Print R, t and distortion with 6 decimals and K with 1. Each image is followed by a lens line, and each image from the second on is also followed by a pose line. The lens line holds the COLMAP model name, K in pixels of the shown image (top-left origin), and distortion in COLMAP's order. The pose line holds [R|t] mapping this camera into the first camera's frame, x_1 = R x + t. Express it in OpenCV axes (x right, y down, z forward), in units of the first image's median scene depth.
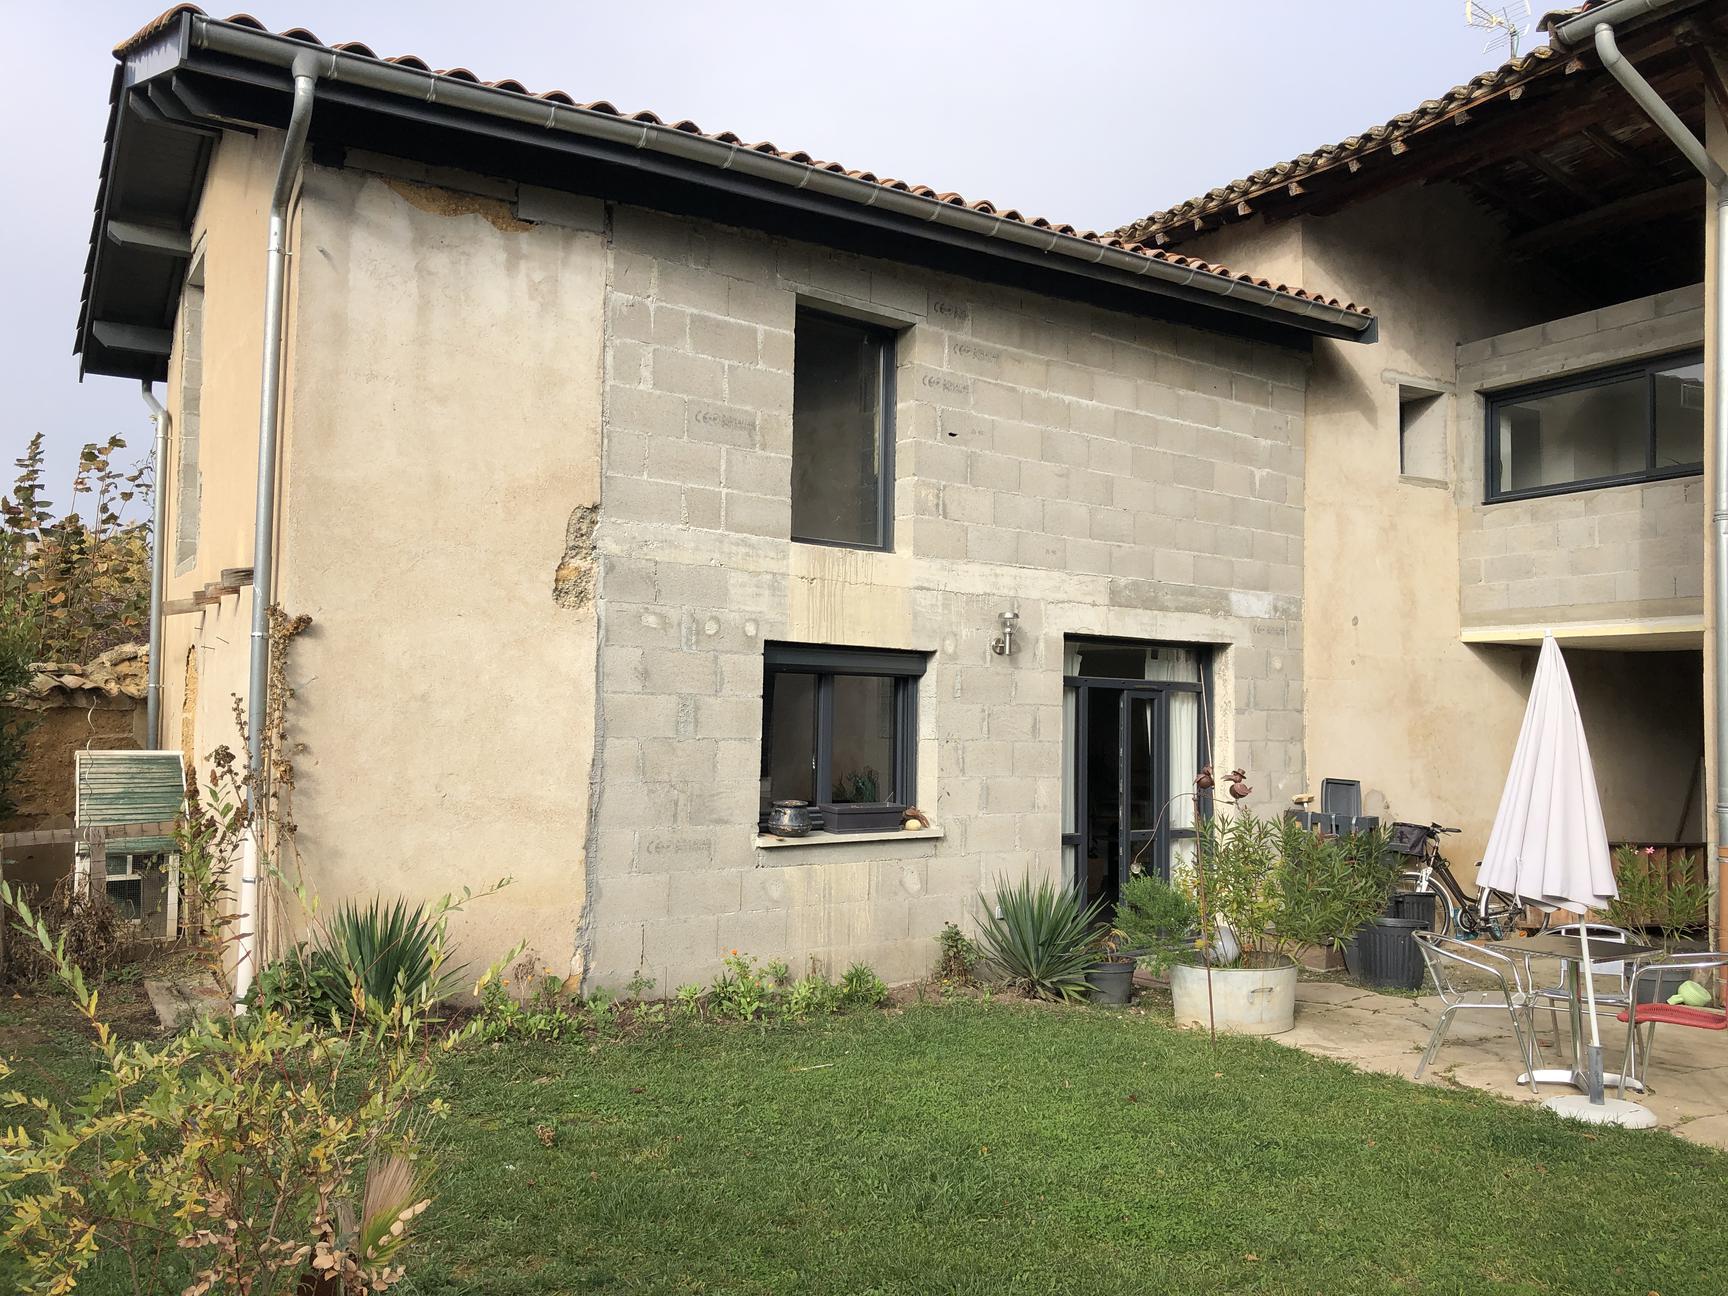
lens RADIAL K [[1415.5, 0, 865.9], [0, 1415.5, 646.1], [0, 0, 1]] dist [0.042708, -0.053106]
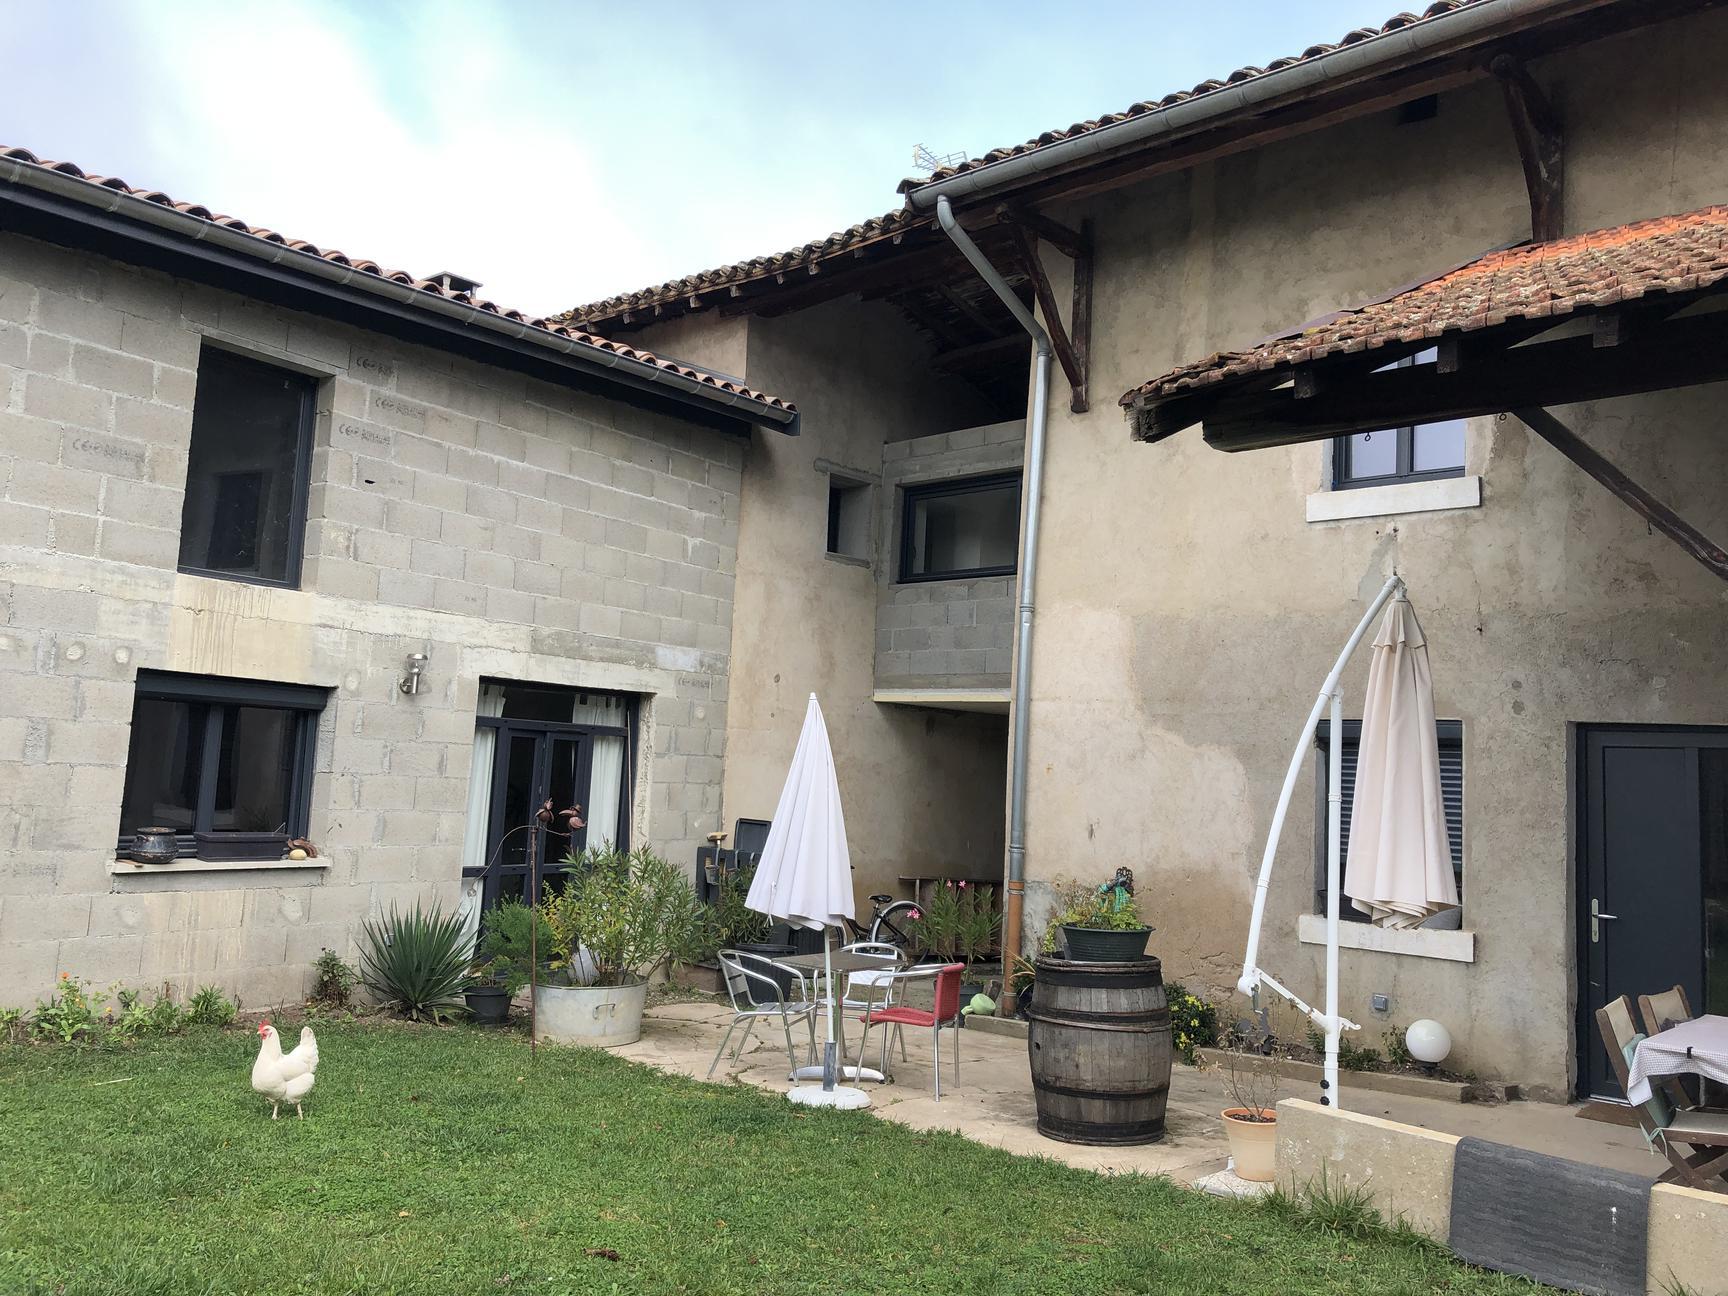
lens RADIAL K [[1415.5, 0, 860.1], [0, 1415.5, 632.3], [0, 0, 1]] dist [0.042708, -0.053106]
pose [[0.959541, 0.060026, 0.275095, 0.127836], [-0.048897, 0.997691, -0.047140, -0.006156], [-0.277289, 0.031782, 0.960261, -0.114025]]
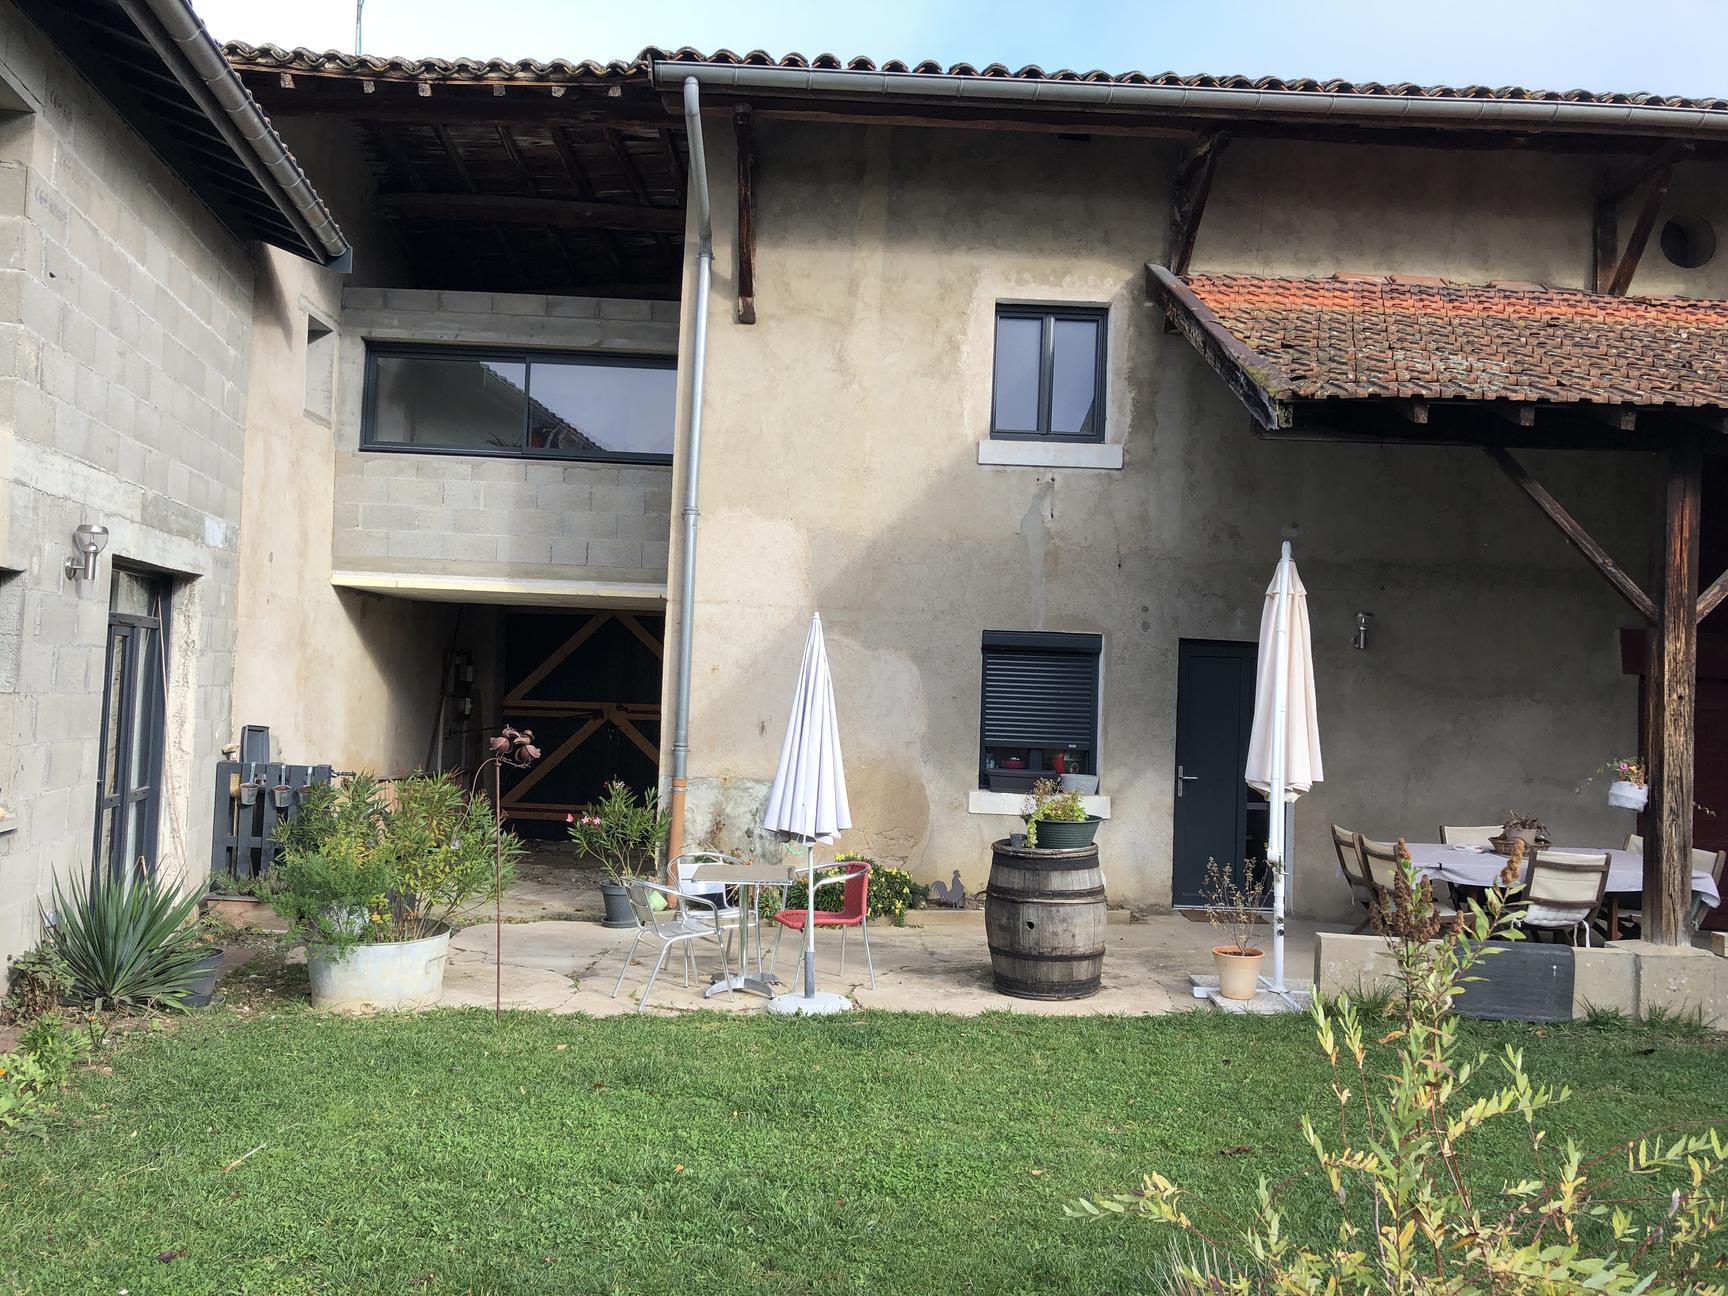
lens RADIAL K [[1415.5, 0, 843.6], [0, 1415.5, 629.1], [0, 0, 1]] dist [0.042708, -0.053106]
pose [[0.486559, 0.037856, 0.872827, -0.379371], [-0.077696, 0.996977, 0.000071, 0.000337], [-0.870186, -0.067849, 0.488030, 0.273825]]
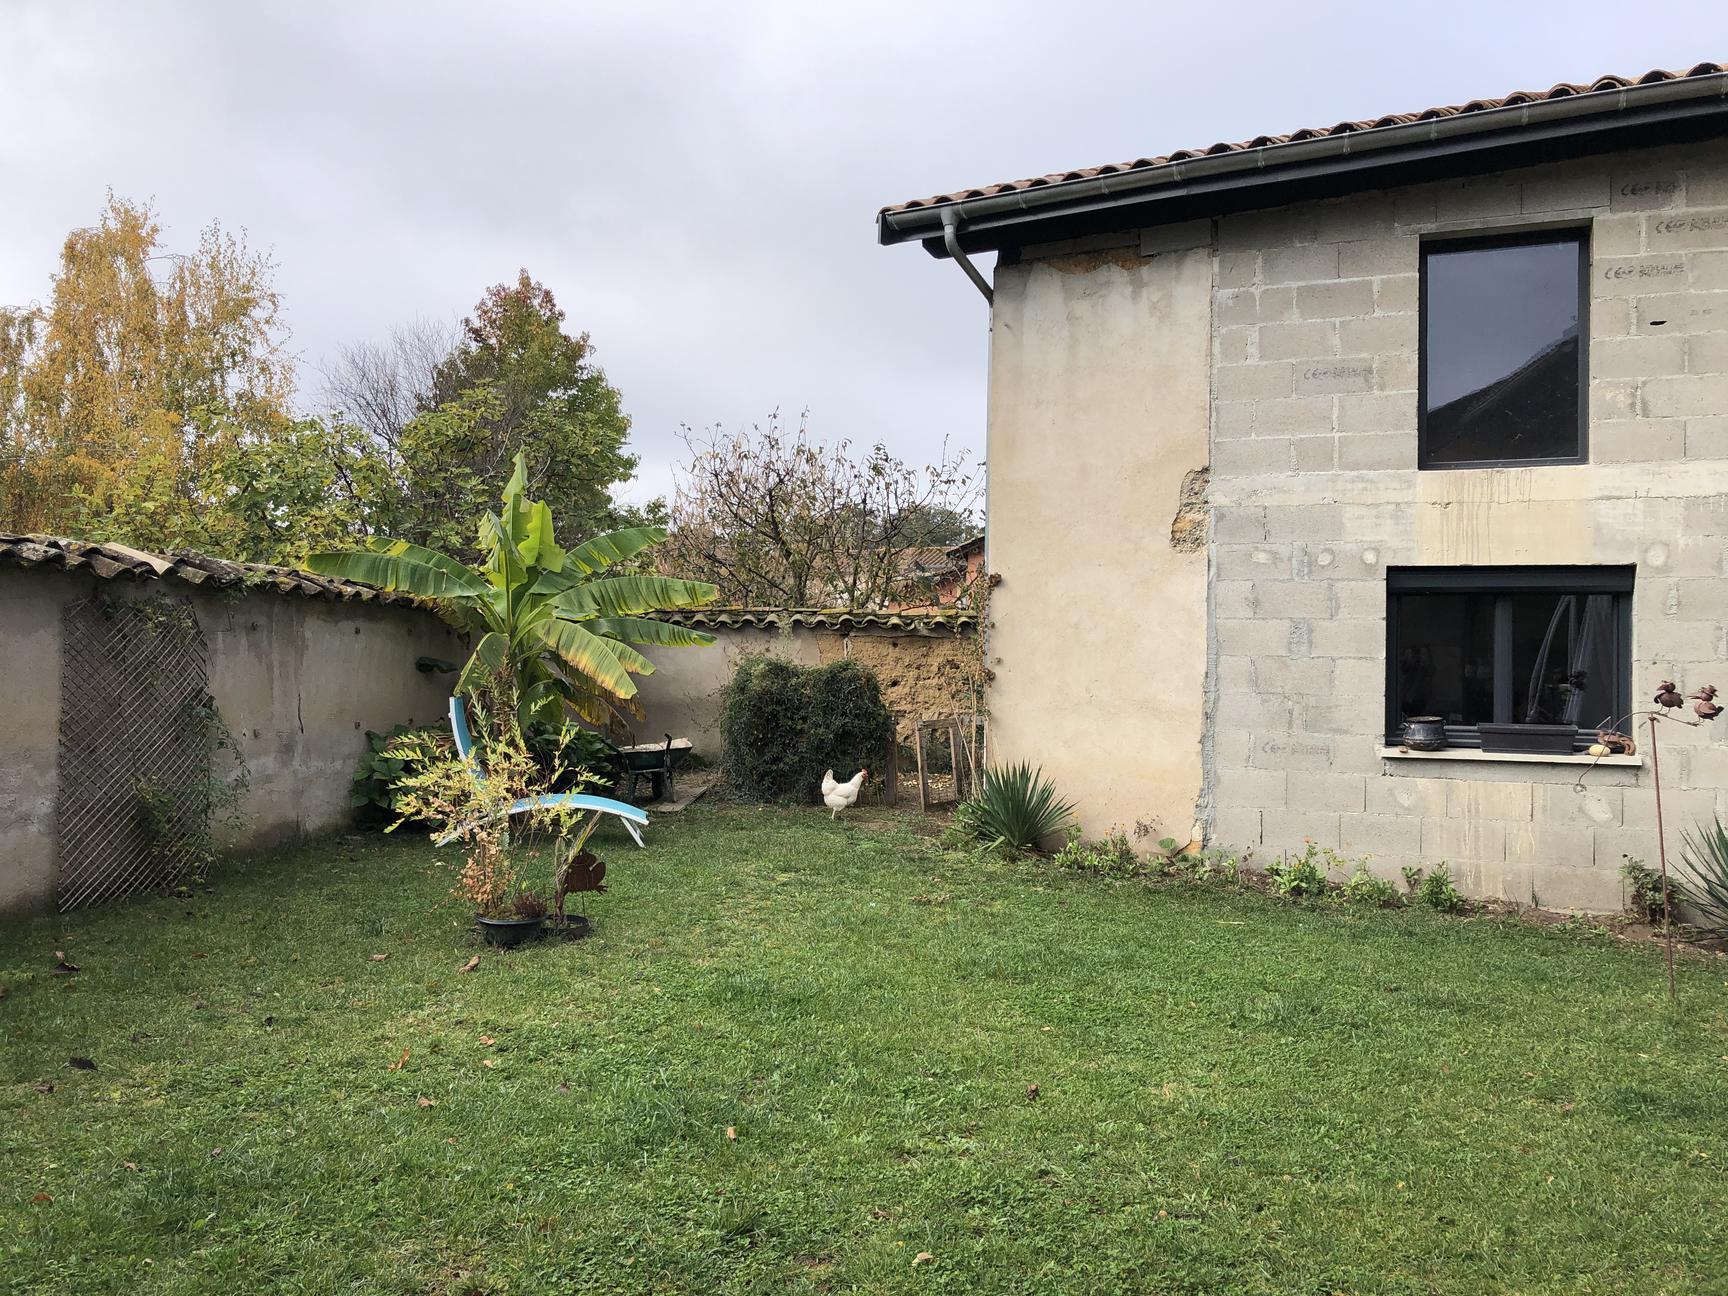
lens RADIAL K [[1415.5, 0, 846.6], [0, 1415.5, 633.9], [0, 0, 1]] dist [0.042708, -0.053106]
pose [[0.480960, -0.019885, -0.876517, 0.611153], [0.044357, 0.999014, 0.001675, 0.024237], [0.875620, -0.039685, 0.481368, 0.100669]]
